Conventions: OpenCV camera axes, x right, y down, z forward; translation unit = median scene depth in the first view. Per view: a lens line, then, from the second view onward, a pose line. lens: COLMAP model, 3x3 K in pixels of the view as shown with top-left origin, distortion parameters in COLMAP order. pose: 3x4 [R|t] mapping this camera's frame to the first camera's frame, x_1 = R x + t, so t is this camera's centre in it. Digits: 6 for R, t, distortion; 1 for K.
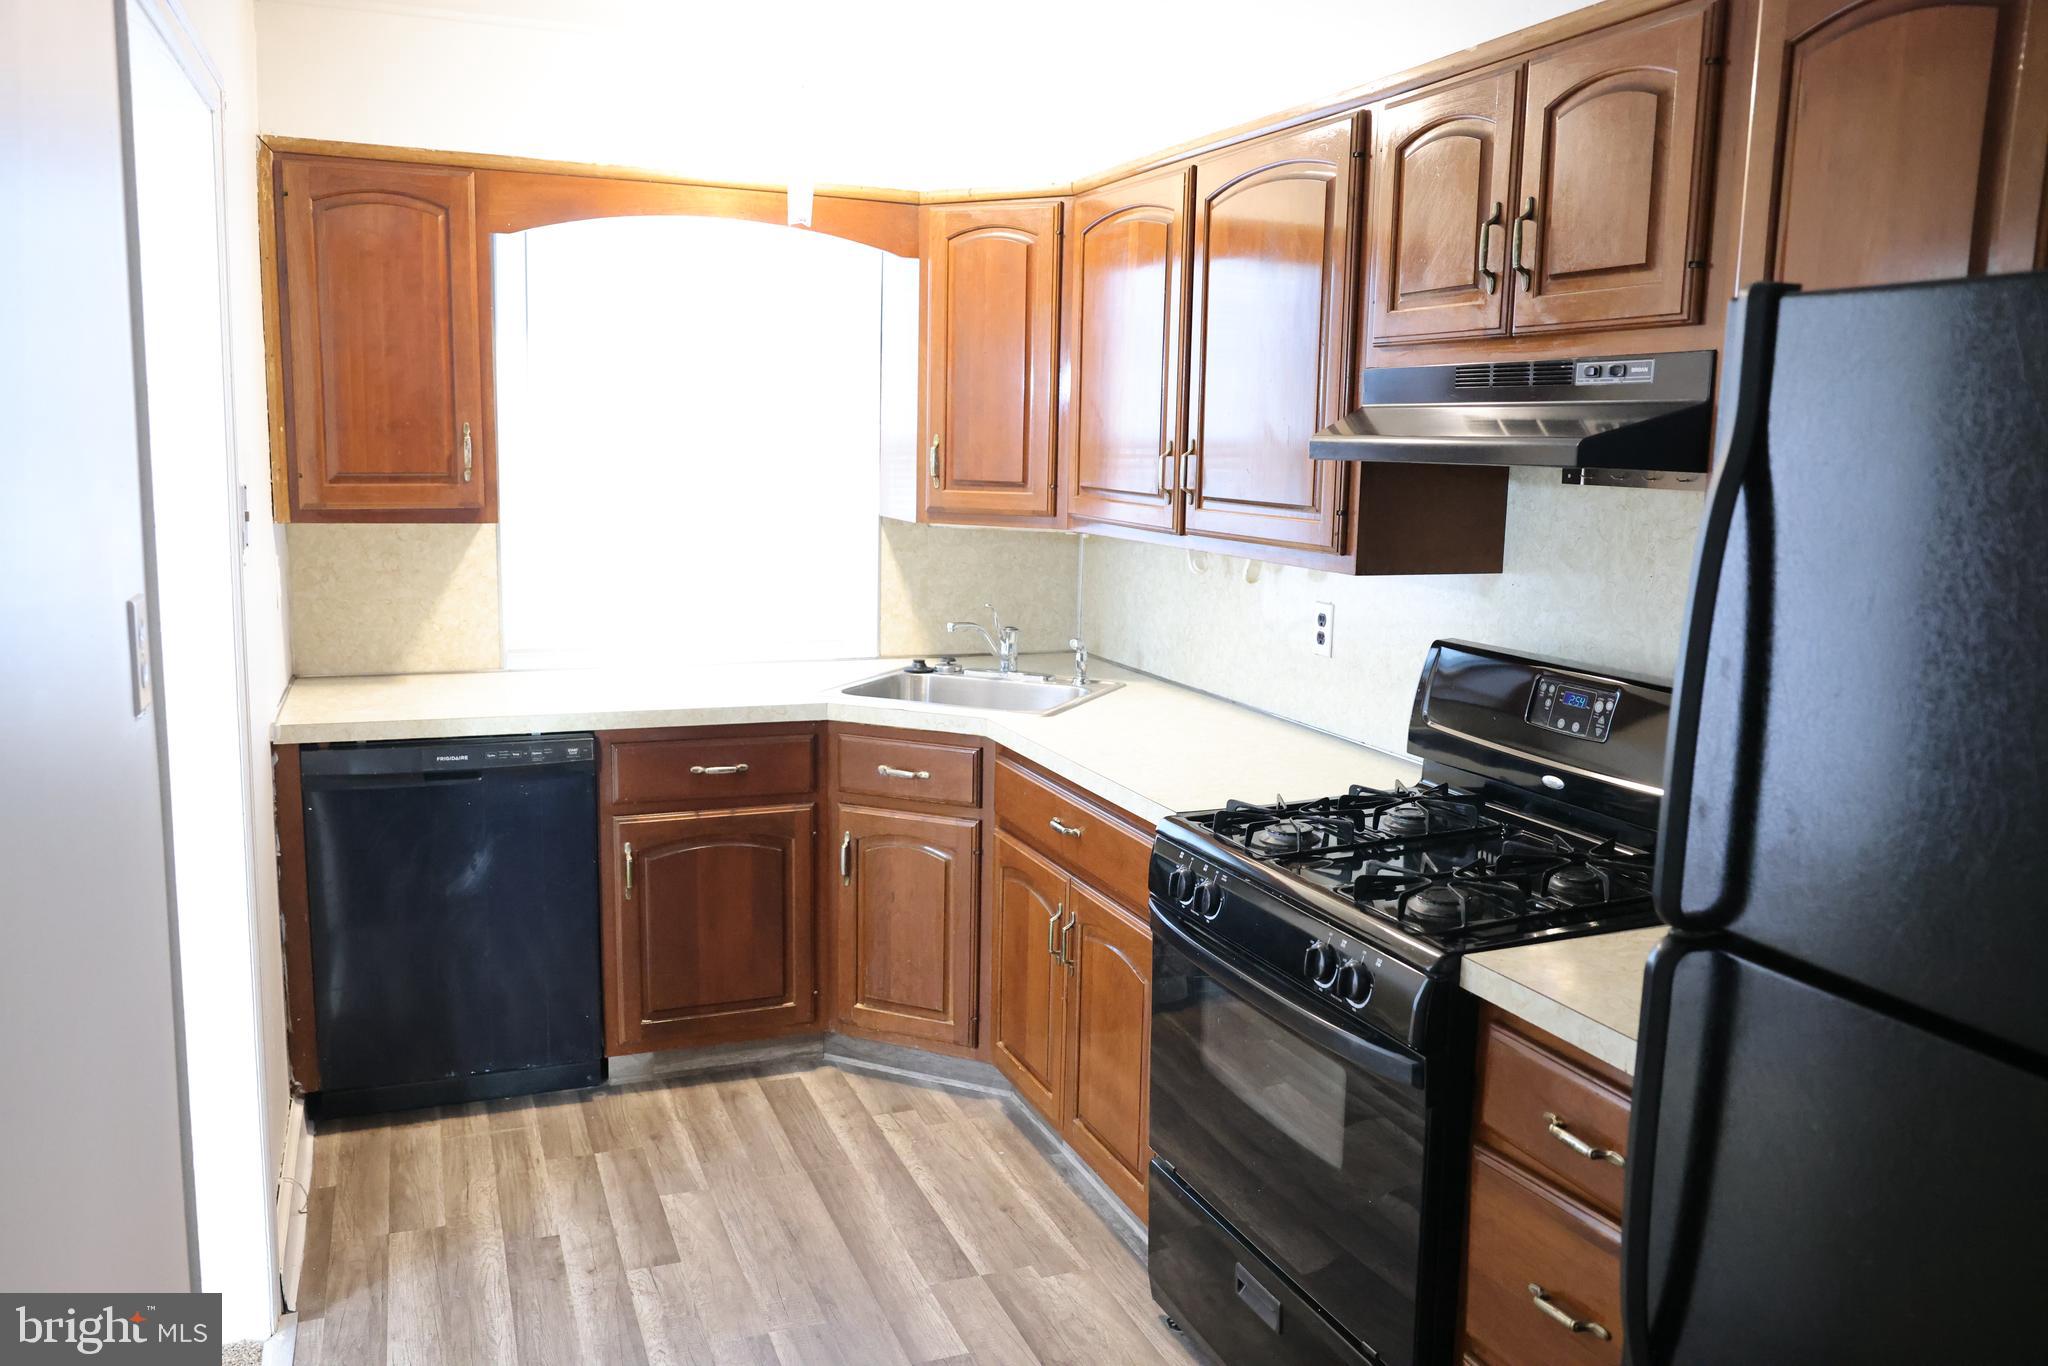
lens RADIAL K [[1586.5, 0, 1030.1], [0, 1586.5, 680.5], [0, 0, 1]] dist [-0.004651, 0.002208]
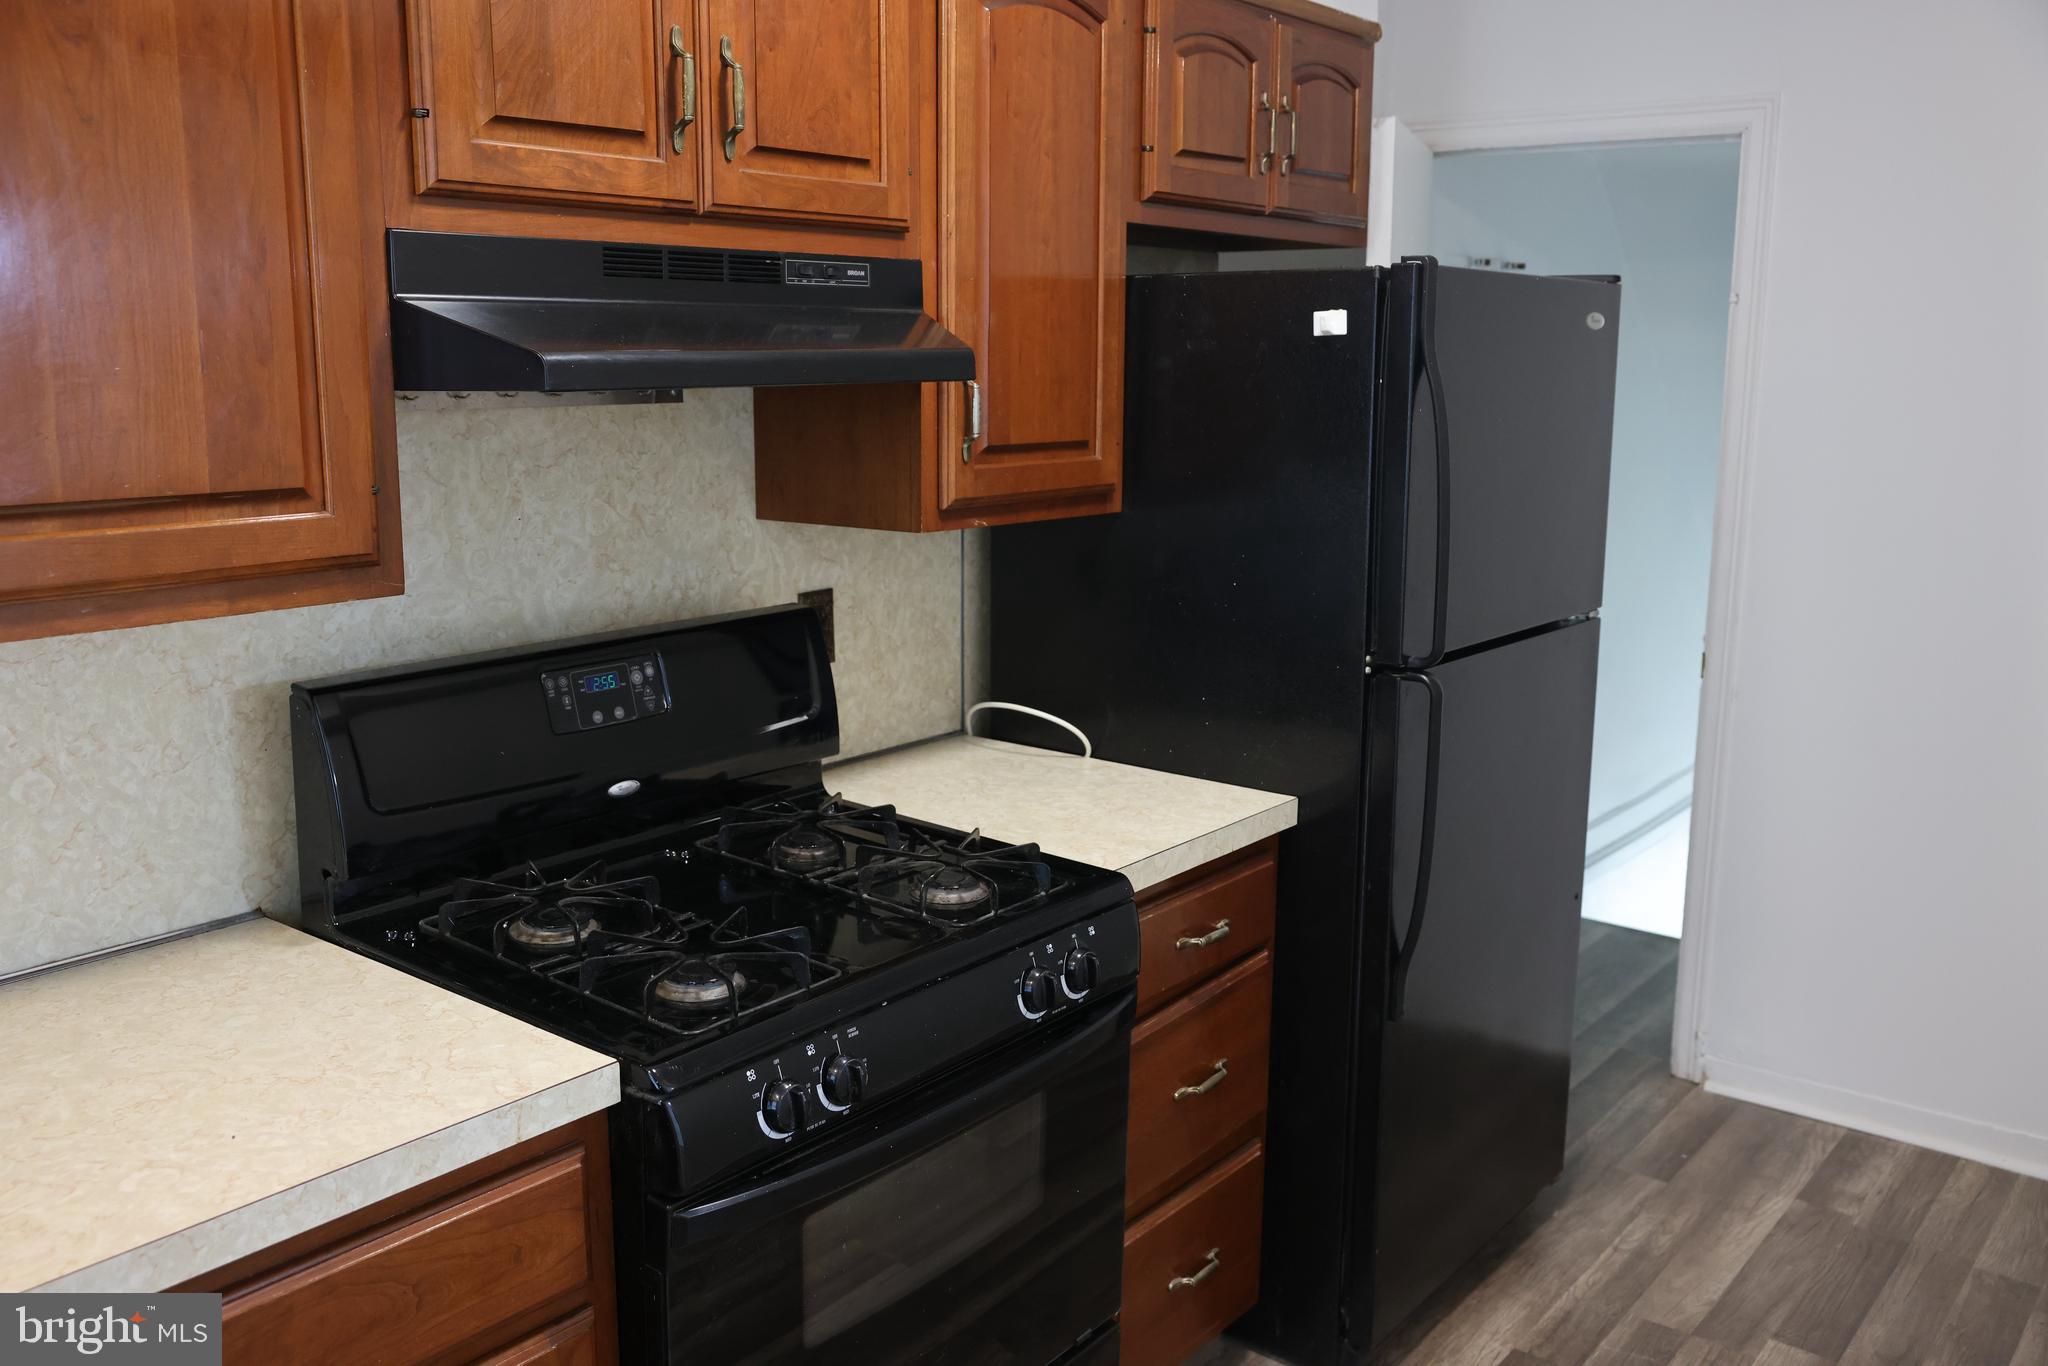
lens RADIAL K [[1761.9, 0, 1029.0], [0, 1761.9, 689.8], [0, 0, 1]] dist [-0.036749, 0.049648]
pose [[-0.485963, -0.190534, 0.852958, -0.483499], [0.119898, 0.952186, 0.281011, -0.196154], [-0.865716, 0.238829, -0.439882, 1.162196]]
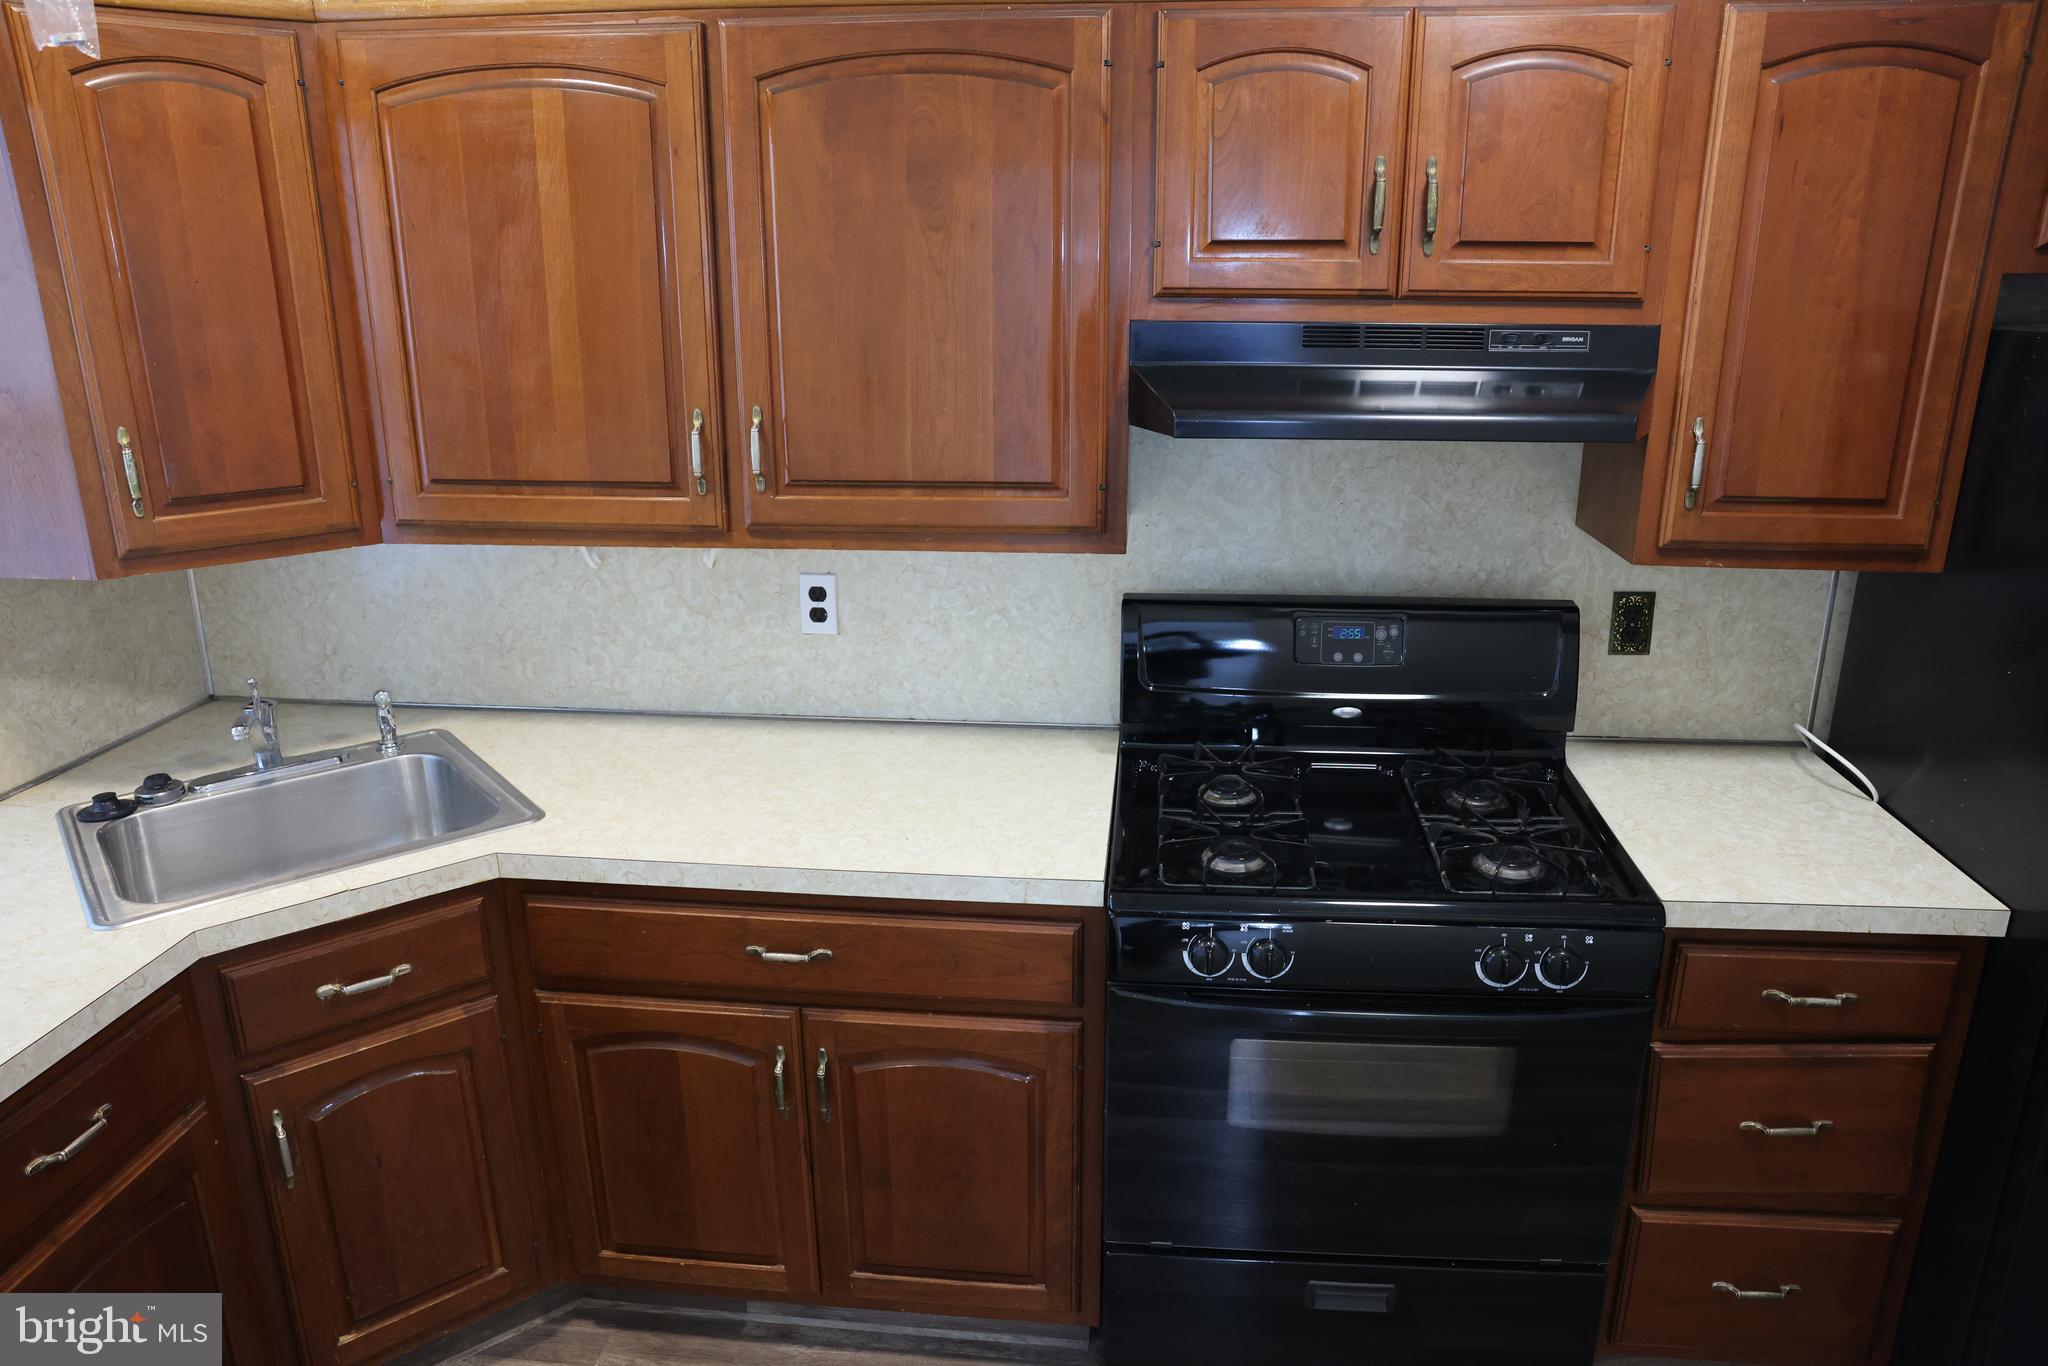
lens RADIAL K [[1405.0, 0, 1015.8], [0, 1405.0, 686.5], [0, 0, 1]] dist [-0.056697, 0.029742]
pose [[0.468536, -0.289715, 0.834590, -0.539759], [0.149427, 0.957077, 0.248346, -0.213270], [-0.870716, 0.008351, 0.491716, 0.709190]]
